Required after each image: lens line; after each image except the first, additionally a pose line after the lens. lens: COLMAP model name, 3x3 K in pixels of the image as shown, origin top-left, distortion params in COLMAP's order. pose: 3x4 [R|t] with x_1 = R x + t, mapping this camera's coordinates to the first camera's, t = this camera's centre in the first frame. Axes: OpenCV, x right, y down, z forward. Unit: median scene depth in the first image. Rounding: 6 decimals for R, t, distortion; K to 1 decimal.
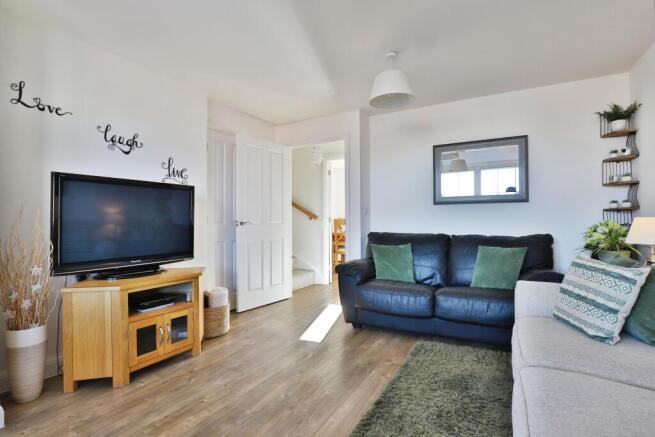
lens RADIAL K [[321.7, 0, 327.5], [0, 321.7, 218.5], [0, 0, 1]] dist [-0.001910, -0.000107]
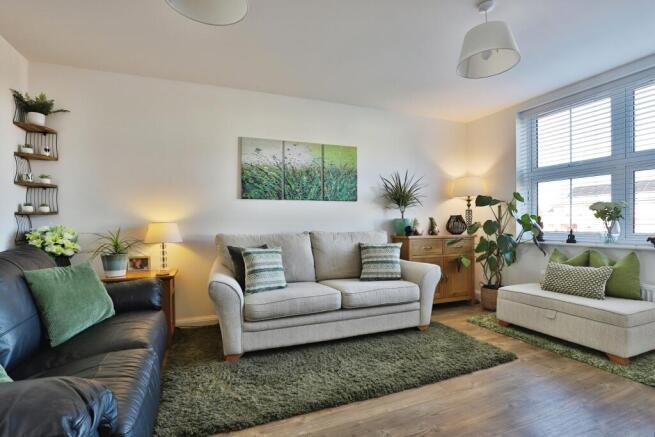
lens RADIAL K [[321.3, 0, 327.7], [0, 321.3, 229.1], [0, 0, 1]] dist [-0.011031, 0.000151]
pose [[-0.783008, 0.001711, 0.622009, -0.347435], [0.010246, 0.999896, 0.010148, 0.018460], [-0.621927, 0.014319, -0.782945, 1.538000]]
